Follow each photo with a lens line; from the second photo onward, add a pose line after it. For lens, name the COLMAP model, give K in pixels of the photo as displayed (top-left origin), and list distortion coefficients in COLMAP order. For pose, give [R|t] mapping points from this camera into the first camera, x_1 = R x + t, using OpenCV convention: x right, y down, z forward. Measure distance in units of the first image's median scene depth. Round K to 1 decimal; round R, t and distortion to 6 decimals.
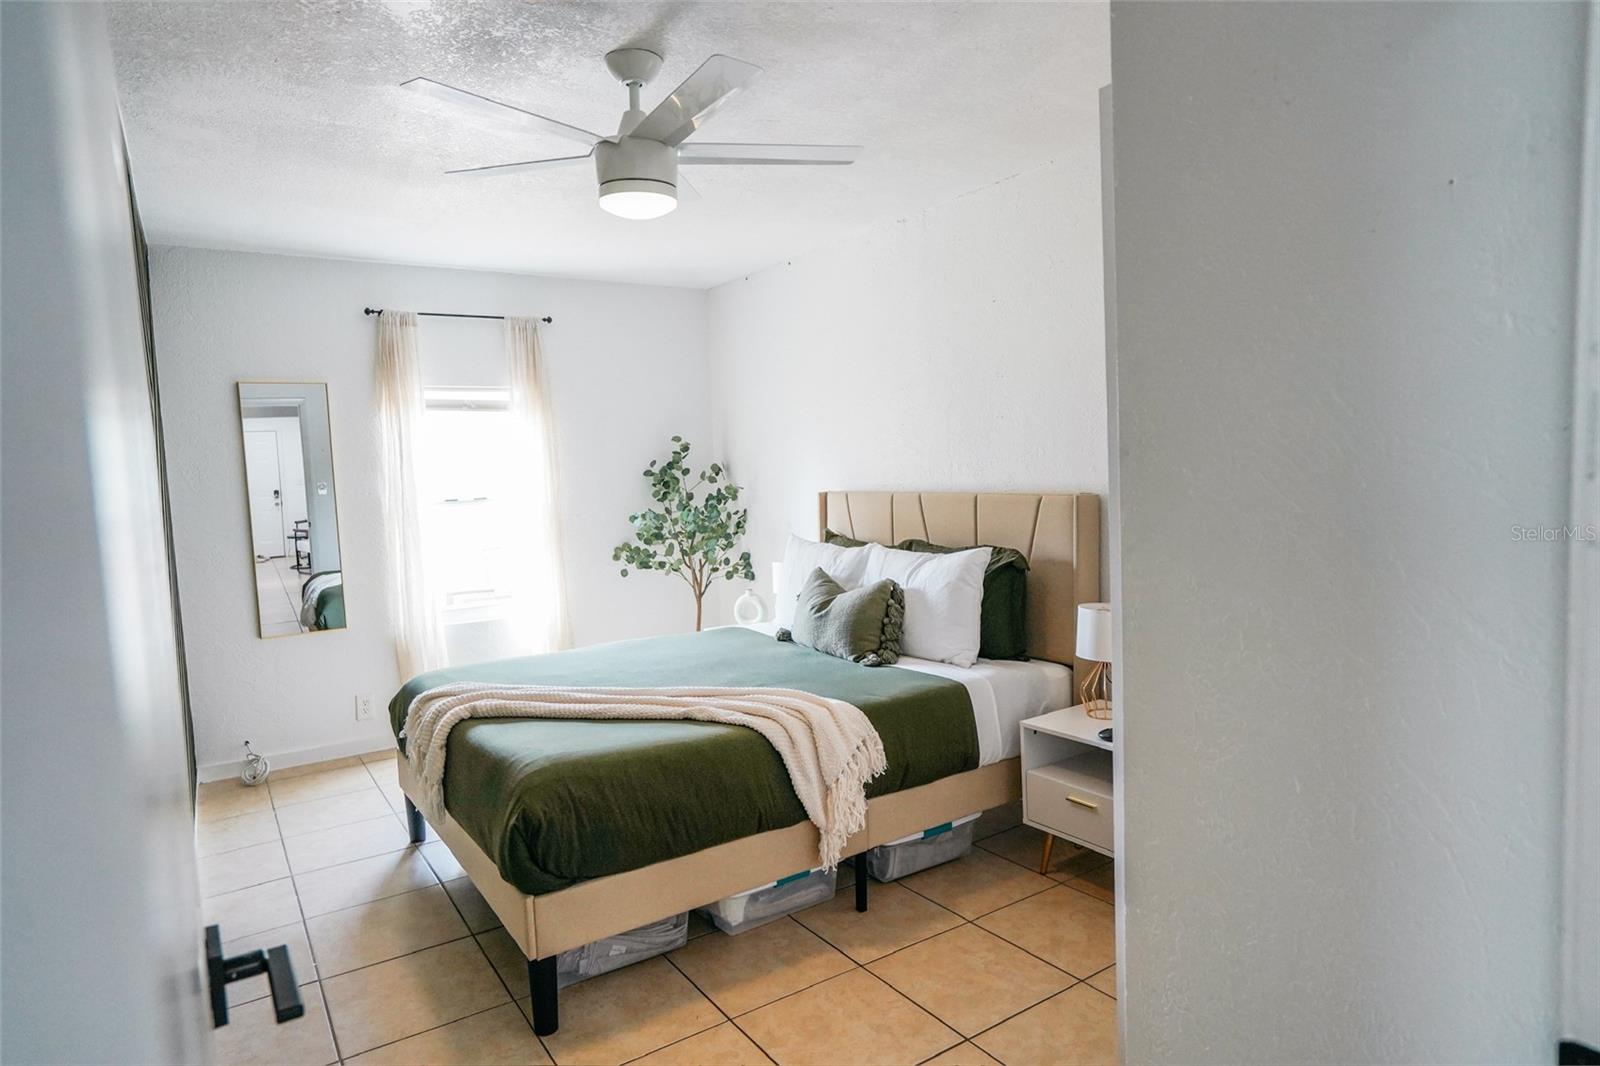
lens RADIAL K [[901.5, 0, 800.0], [0, 901.5, 533.0], [0, 0, 1]] dist [-0.072804, 0.000020]
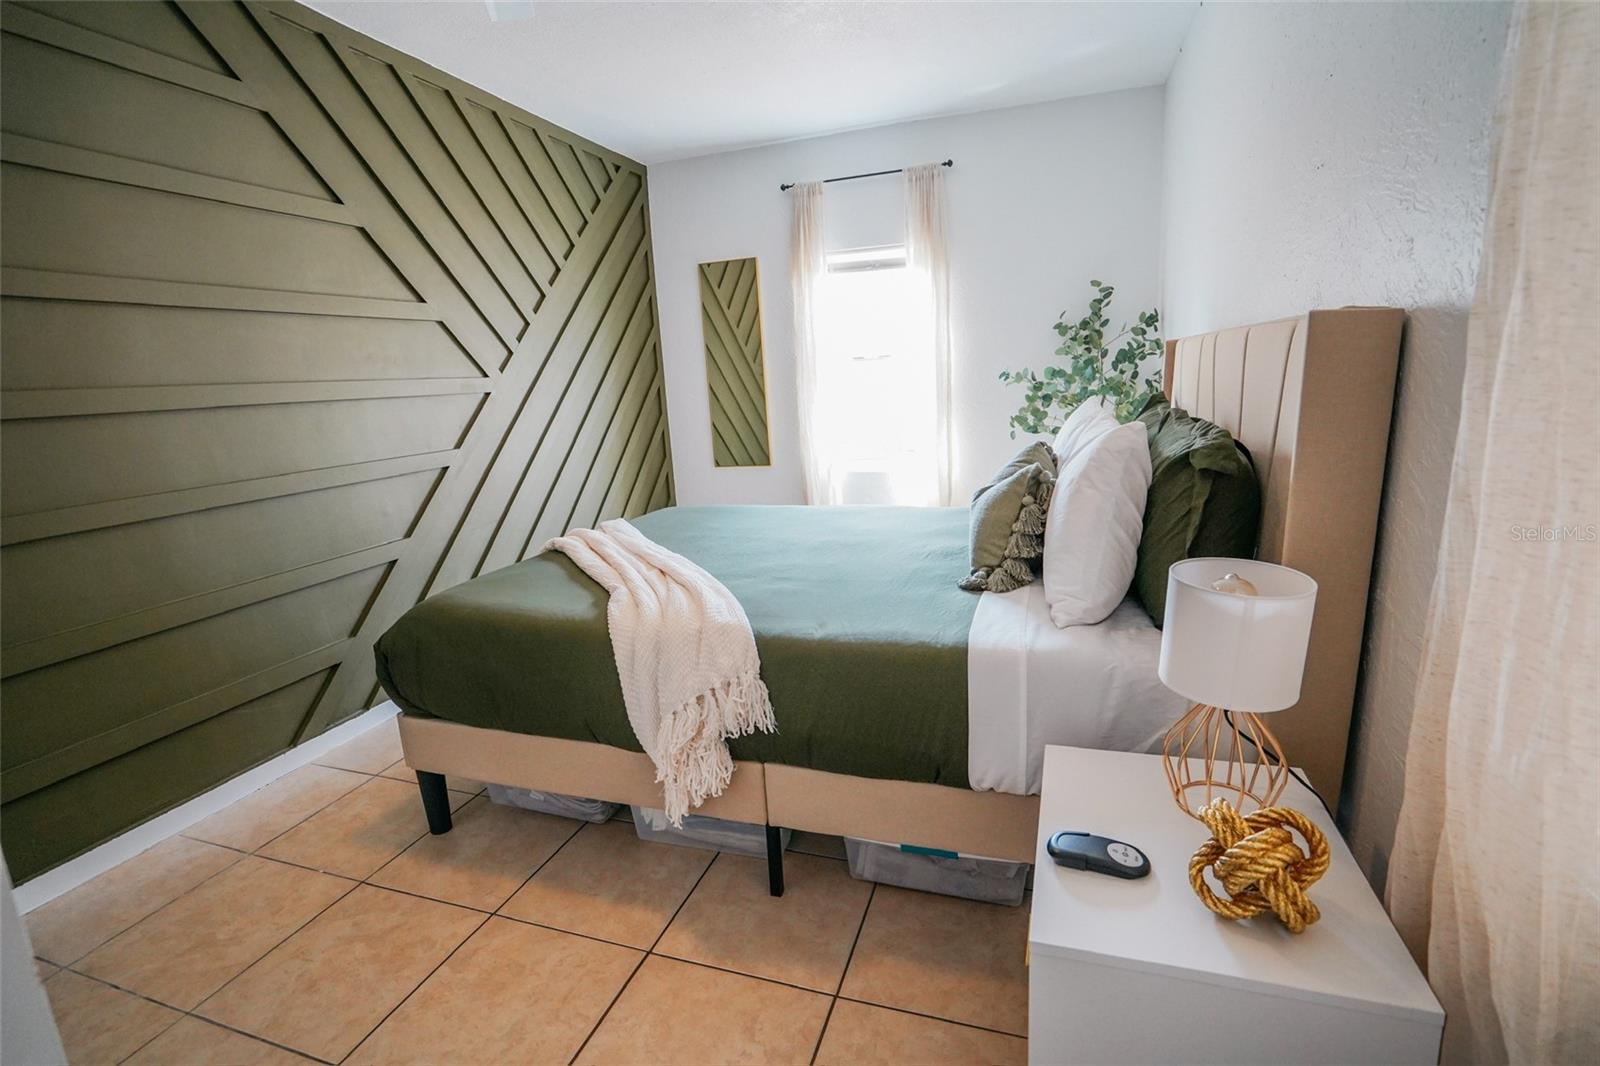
lens RADIAL K [[739.6, 0, 799.1], [0, 739.6, 534.8], [0, 0, 1]] dist [-0.065714, 0.027418]
pose [[0.605379, 0.168819, -0.777828, 0.415996], [-0.023500, 0.980613, 0.194541, 0.001421], [0.795591, -0.099492, 0.597609, 0.542851]]
